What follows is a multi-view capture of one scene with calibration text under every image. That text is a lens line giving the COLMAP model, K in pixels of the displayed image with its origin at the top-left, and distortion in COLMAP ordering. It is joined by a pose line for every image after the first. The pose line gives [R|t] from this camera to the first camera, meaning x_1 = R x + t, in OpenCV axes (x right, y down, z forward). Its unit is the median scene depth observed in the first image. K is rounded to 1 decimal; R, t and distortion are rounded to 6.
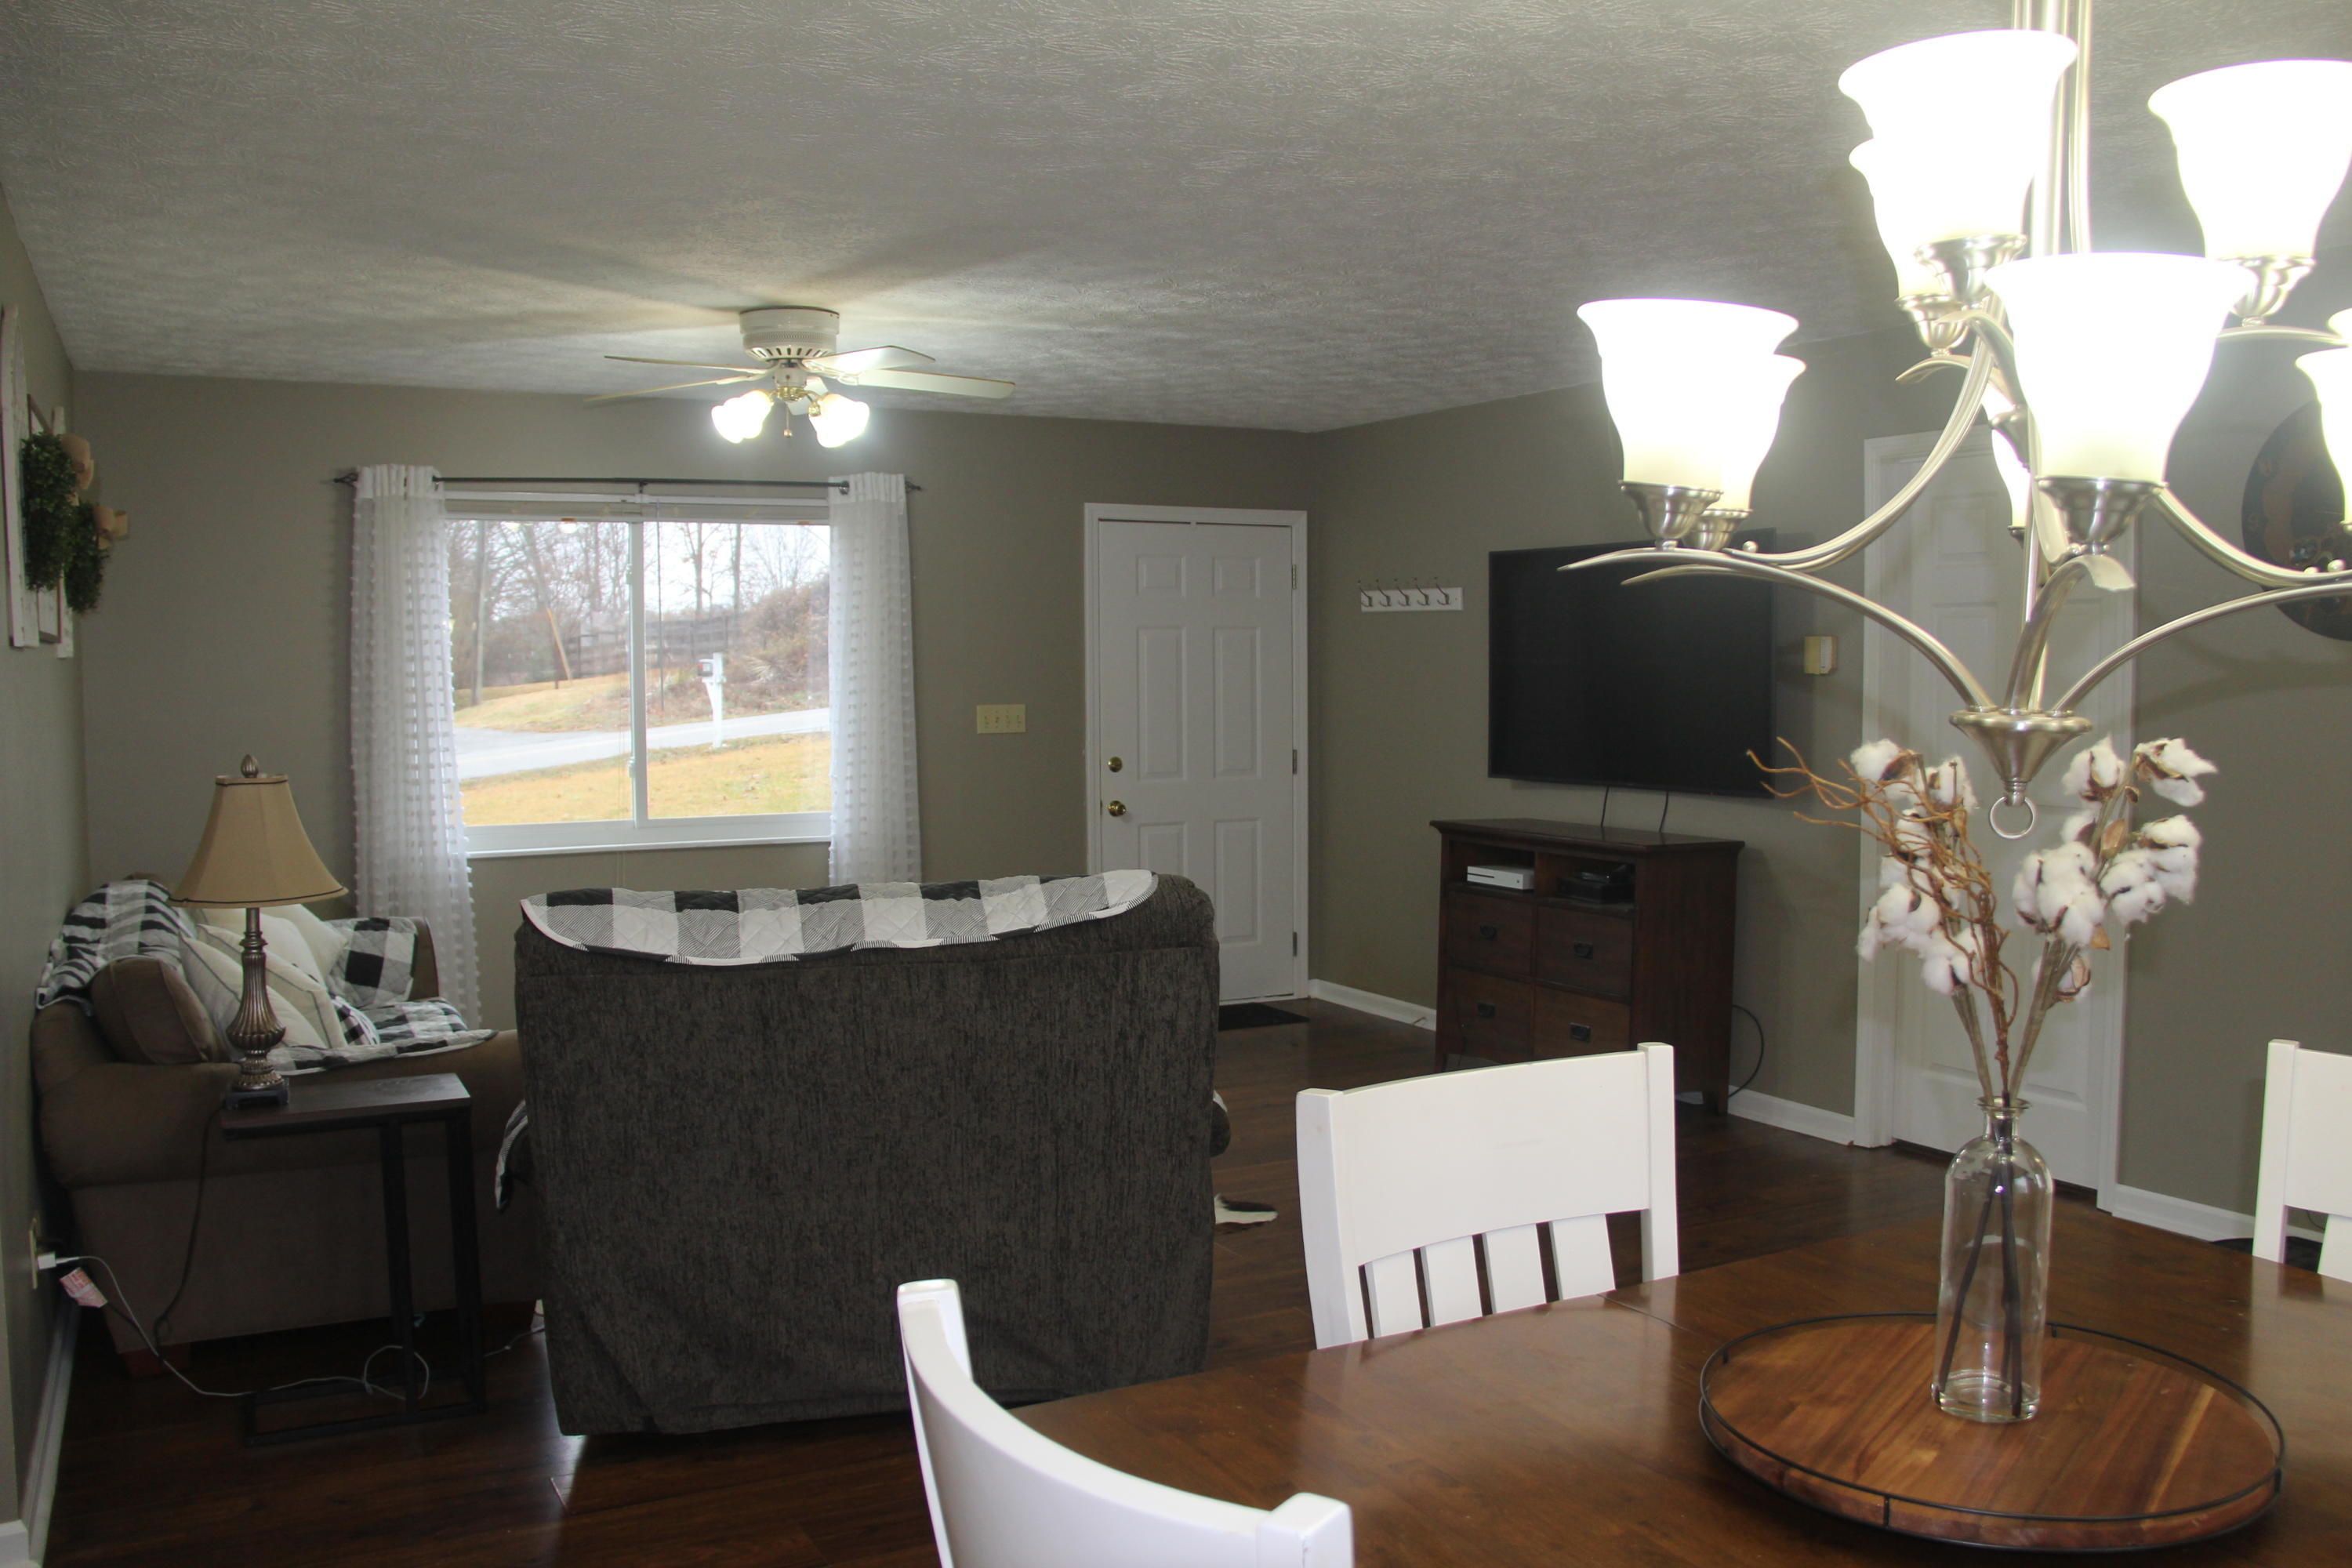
lens RADIAL K [[1942.8, 0, 1217.0], [0, 1942.8, 811.3], [0, 0, 1]] dist [-0.192677, 0.153743]
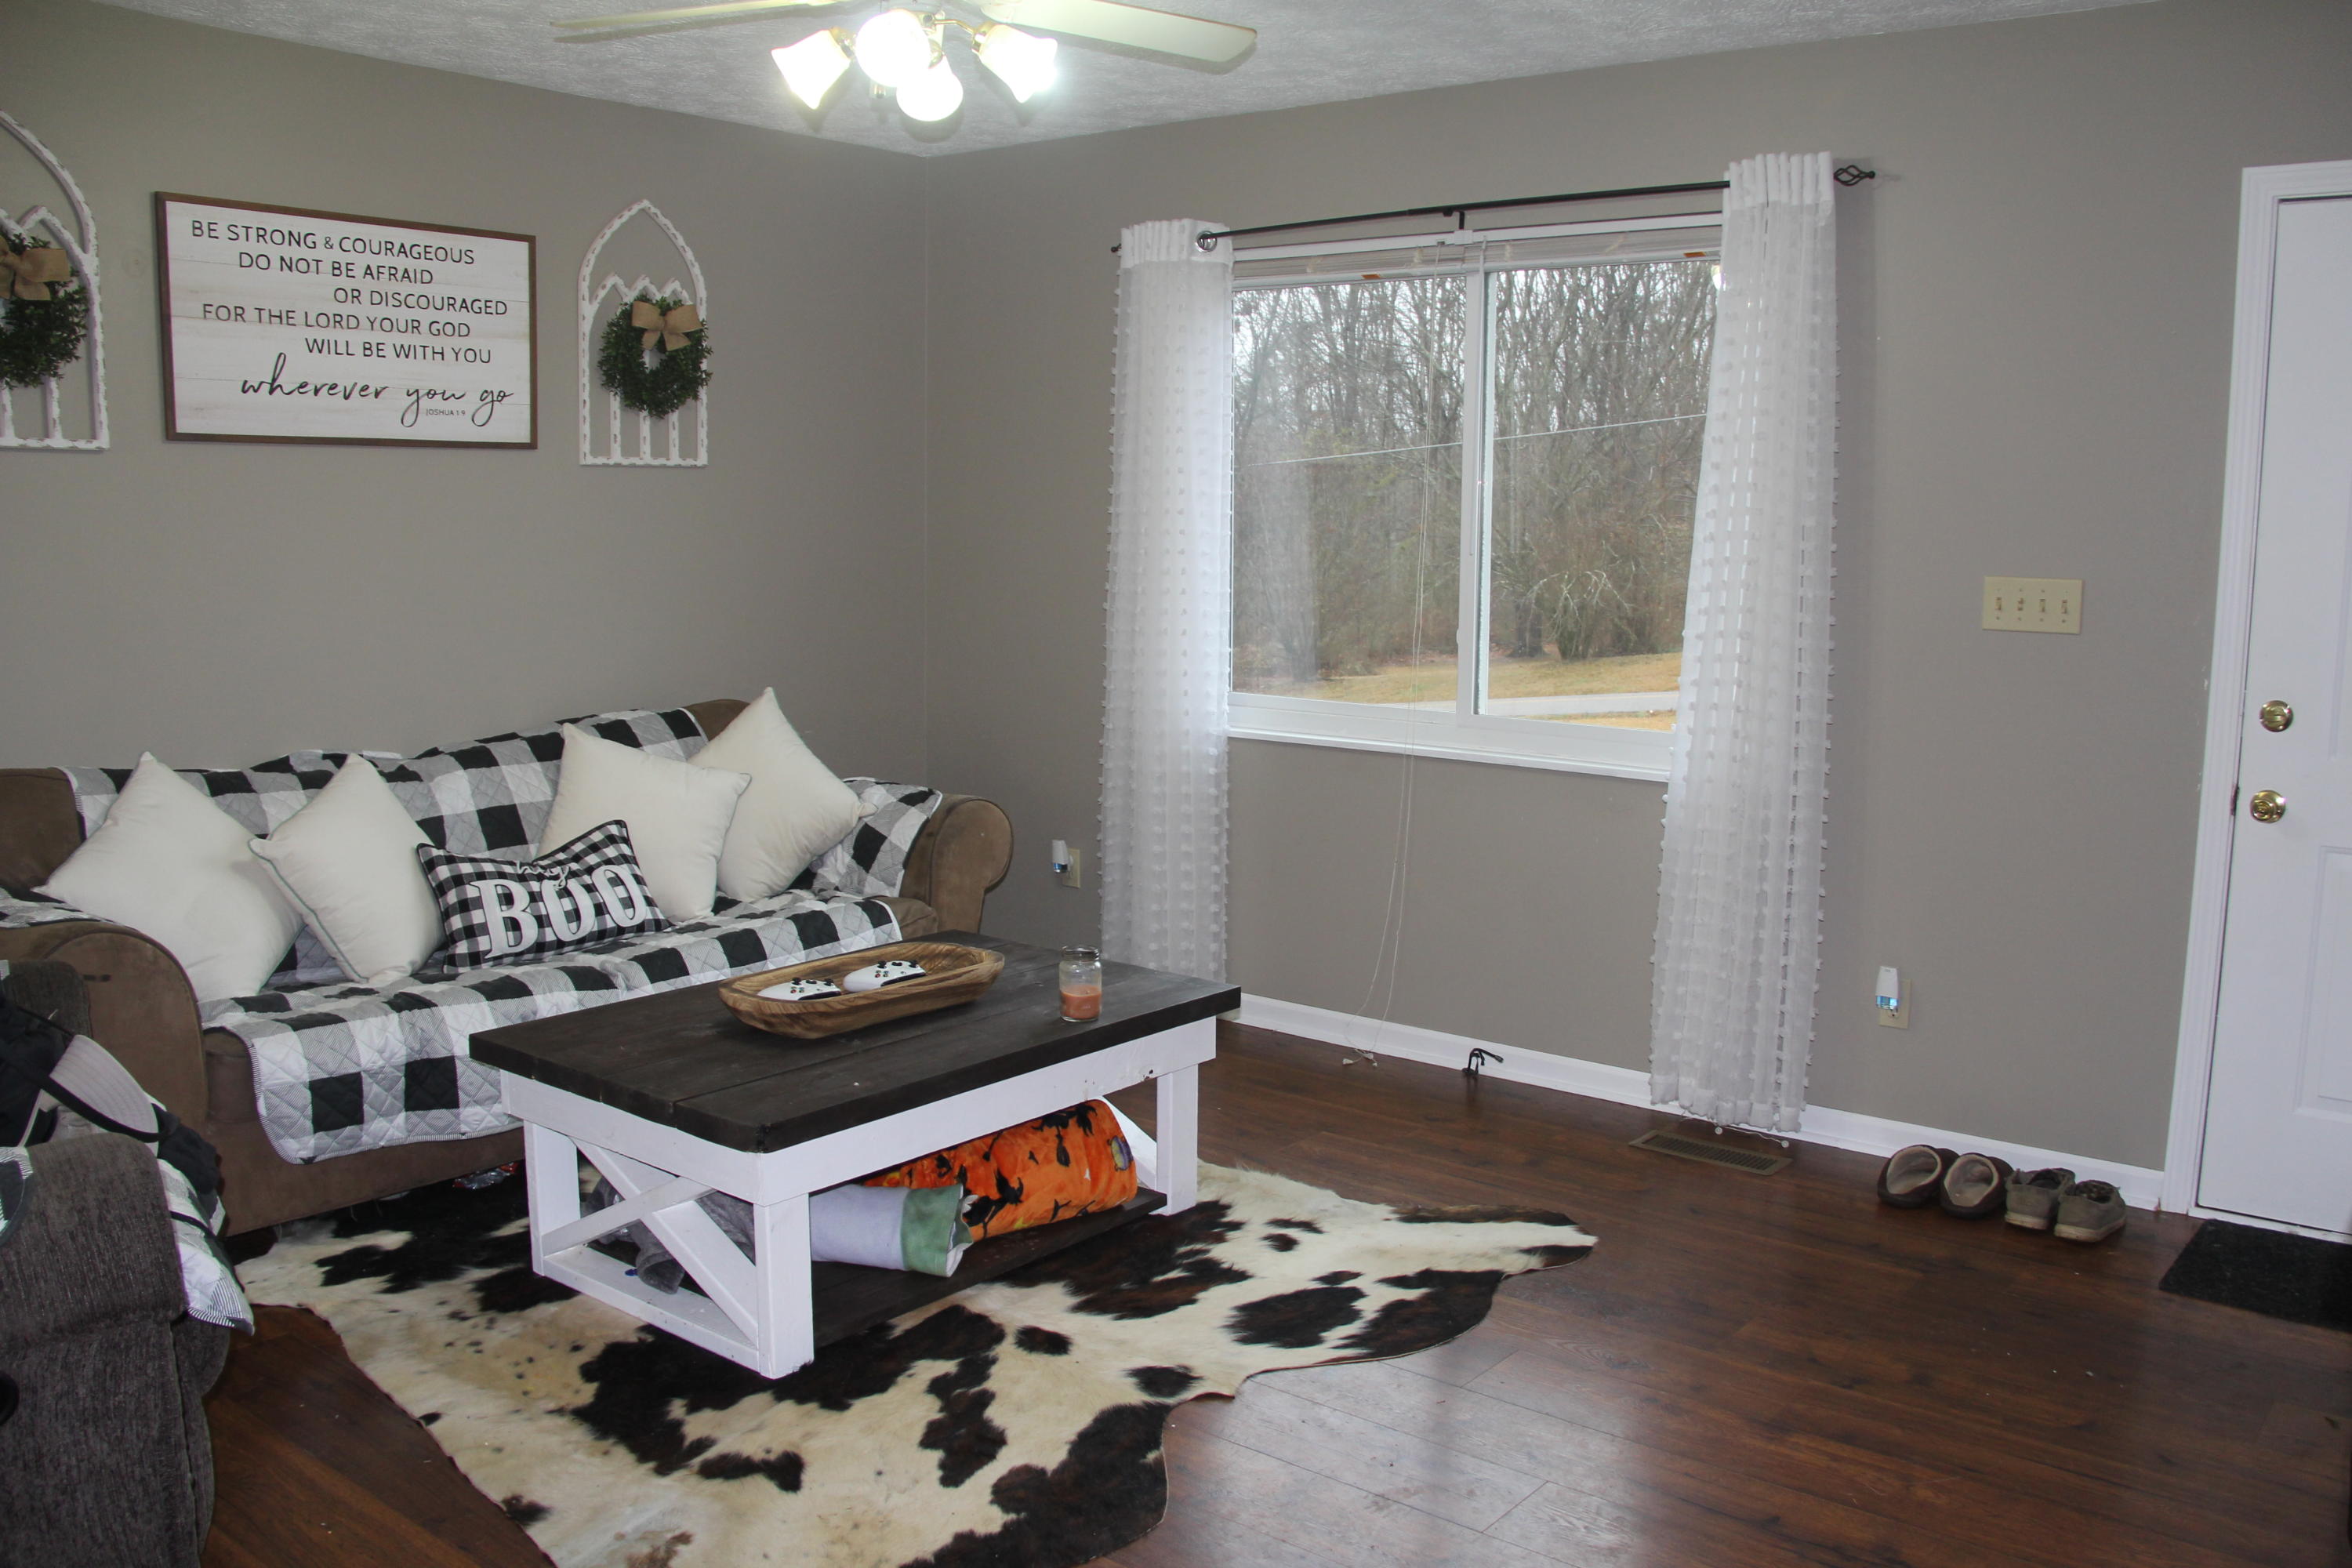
lens RADIAL K [[1942.8, 0, 1217.0], [0, 1942.8, 811.3], [0, 0, 1]] dist [-0.192677, 0.153743]
pose [[0.405525, 0.141245, -0.903105, 0.295737], [-0.089402, 0.989381, 0.114594, -0.033921], [0.909701, 0.034269, 0.413847, 0.651960]]
